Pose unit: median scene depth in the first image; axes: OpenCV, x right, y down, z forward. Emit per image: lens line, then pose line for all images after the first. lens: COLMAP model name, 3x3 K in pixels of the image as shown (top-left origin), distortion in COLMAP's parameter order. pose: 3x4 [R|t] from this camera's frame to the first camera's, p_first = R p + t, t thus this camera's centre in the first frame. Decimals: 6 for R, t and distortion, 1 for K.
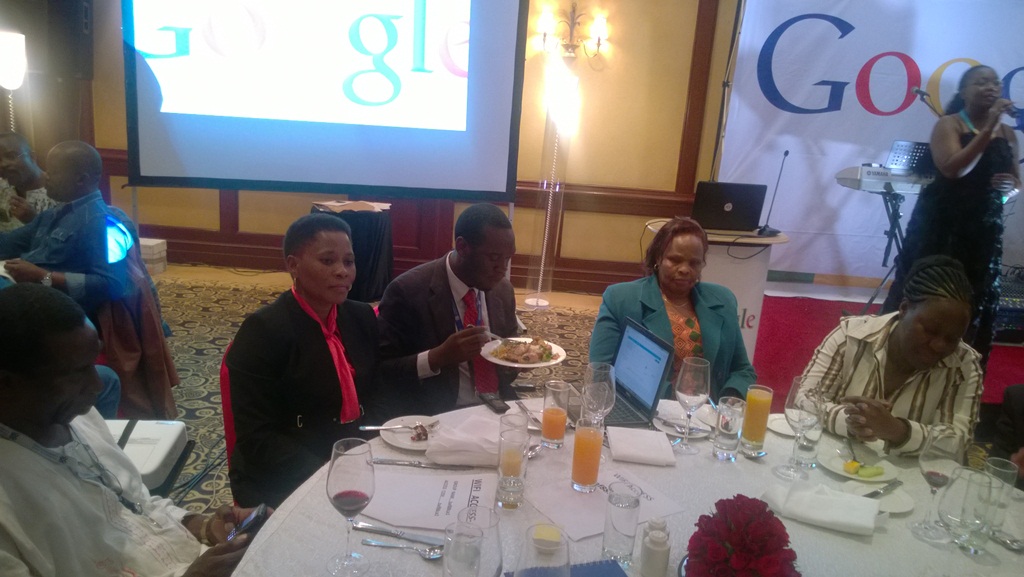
lens RADIAL K [[772.3, 0, 512.7], [0, 772.3, 291.0], [0, 0, 1]] dist [-0.013871, -0.030314]
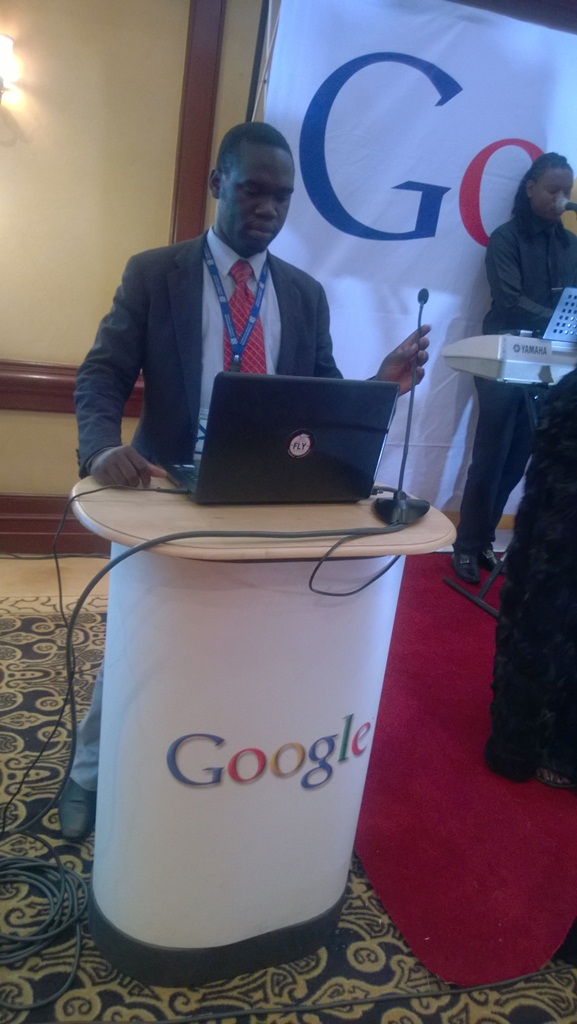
lens RADIAL K [[772.3, 0, 267.3], [0, 772.3, 499.4], [0, 0, 1]] dist [-0.013871, -0.030314]
pose [[0.943656, -0.051097, 0.326961, 0.126844], [0.033470, 0.997678, 0.059318, -0.090496], [-0.329232, -0.045032, 0.943174, 0.573827]]
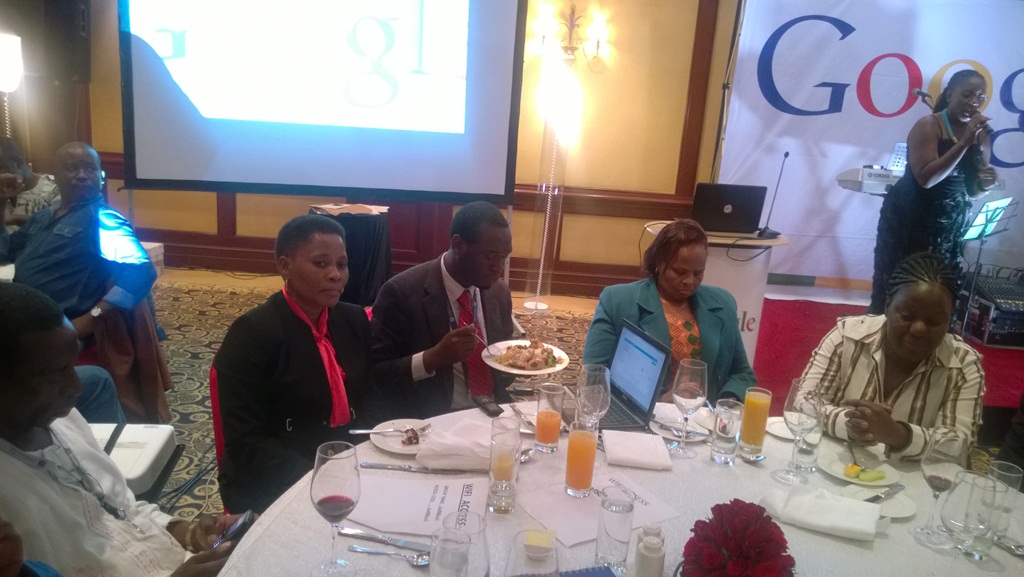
lens RADIAL K [[772.3, 0, 513.1], [0, 772.3, 293.8], [0, 0, 1]] dist [-0.013871, -0.030314]
pose [[0.999998, -0.000986, -0.001542, 0.004525], [0.000981, 0.999996, -0.002695, 0.002245], [0.001545, 0.002694, 0.999995, 0.008250]]
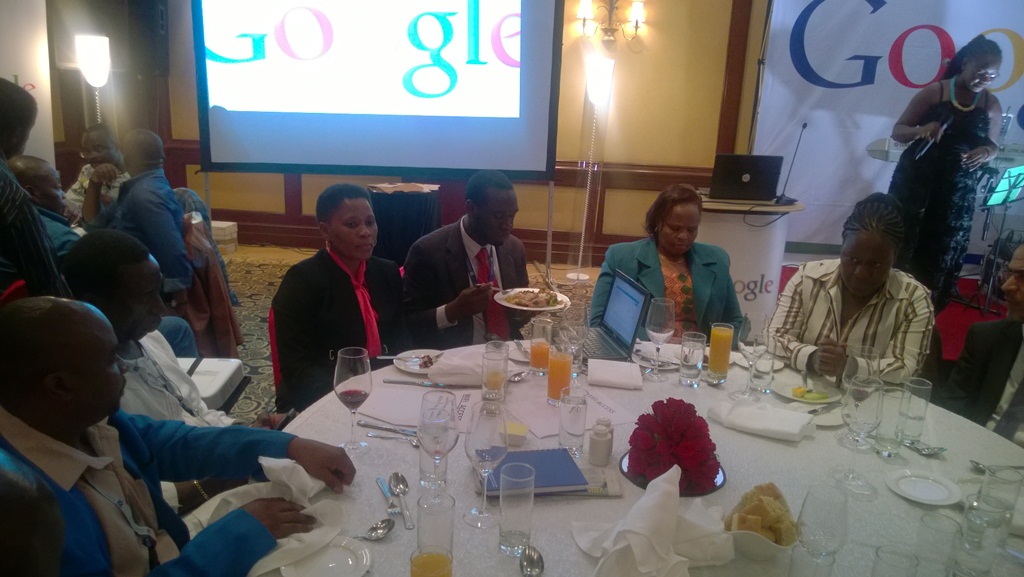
lens RADIAL K [[772.3, 0, 515.3], [0, 772.3, 295.0], [0, 0, 1]] dist [-0.013871, -0.030314]
pose [[0.996075, -0.006508, -0.088271, 0.049342], [0.008265, 0.999775, 0.019553, 0.023901], [0.088123, -0.020206, 0.995905, -0.069160]]
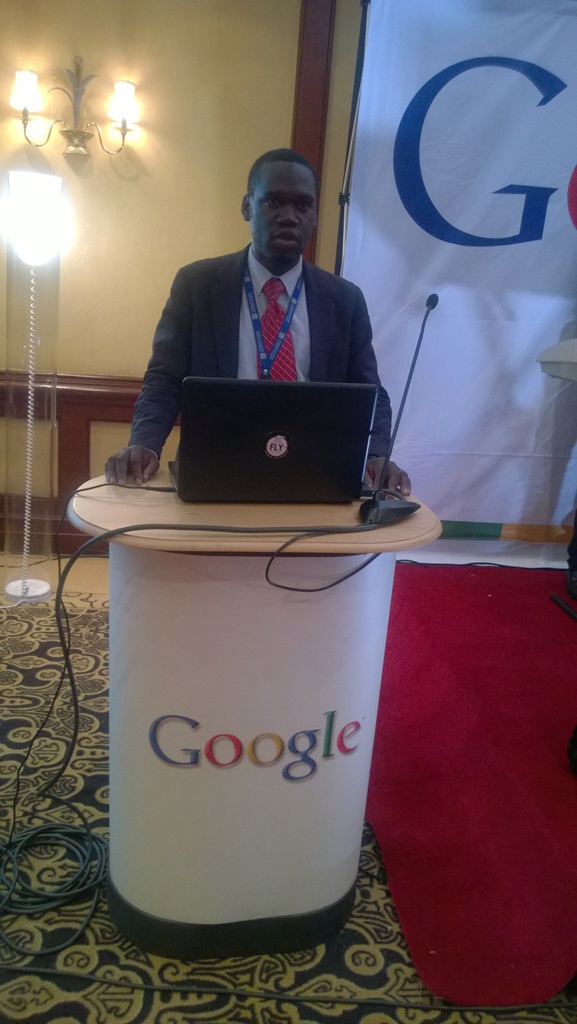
lens RADIAL K [[772.3, 0, 278.1], [0, 772.3, 498.8], [0, 0, 1]] dist [-0.013871, -0.030314]
pose [[0.995061, -0.030156, 0.094573, 0.209350], [0.027503, 0.999194, 0.029236, -0.080990], [-0.095378, -0.026491, 0.995089, 0.540546]]
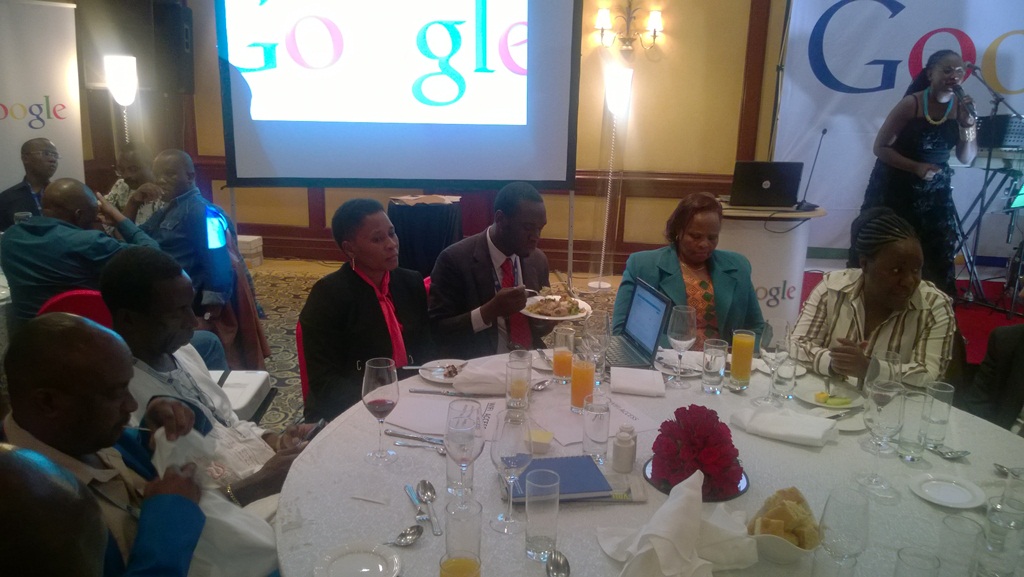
lens RADIAL K [[772.3, 0, 516.9], [0, 772.3, 295.3], [0, 0, 1]] dist [-0.013871, -0.030314]
pose [[0.993251, -0.020751, -0.114109, 0.049547], [0.021742, 0.999736, 0.007451, 0.023445], [0.113924, -0.009882, 0.993440, -0.076433]]
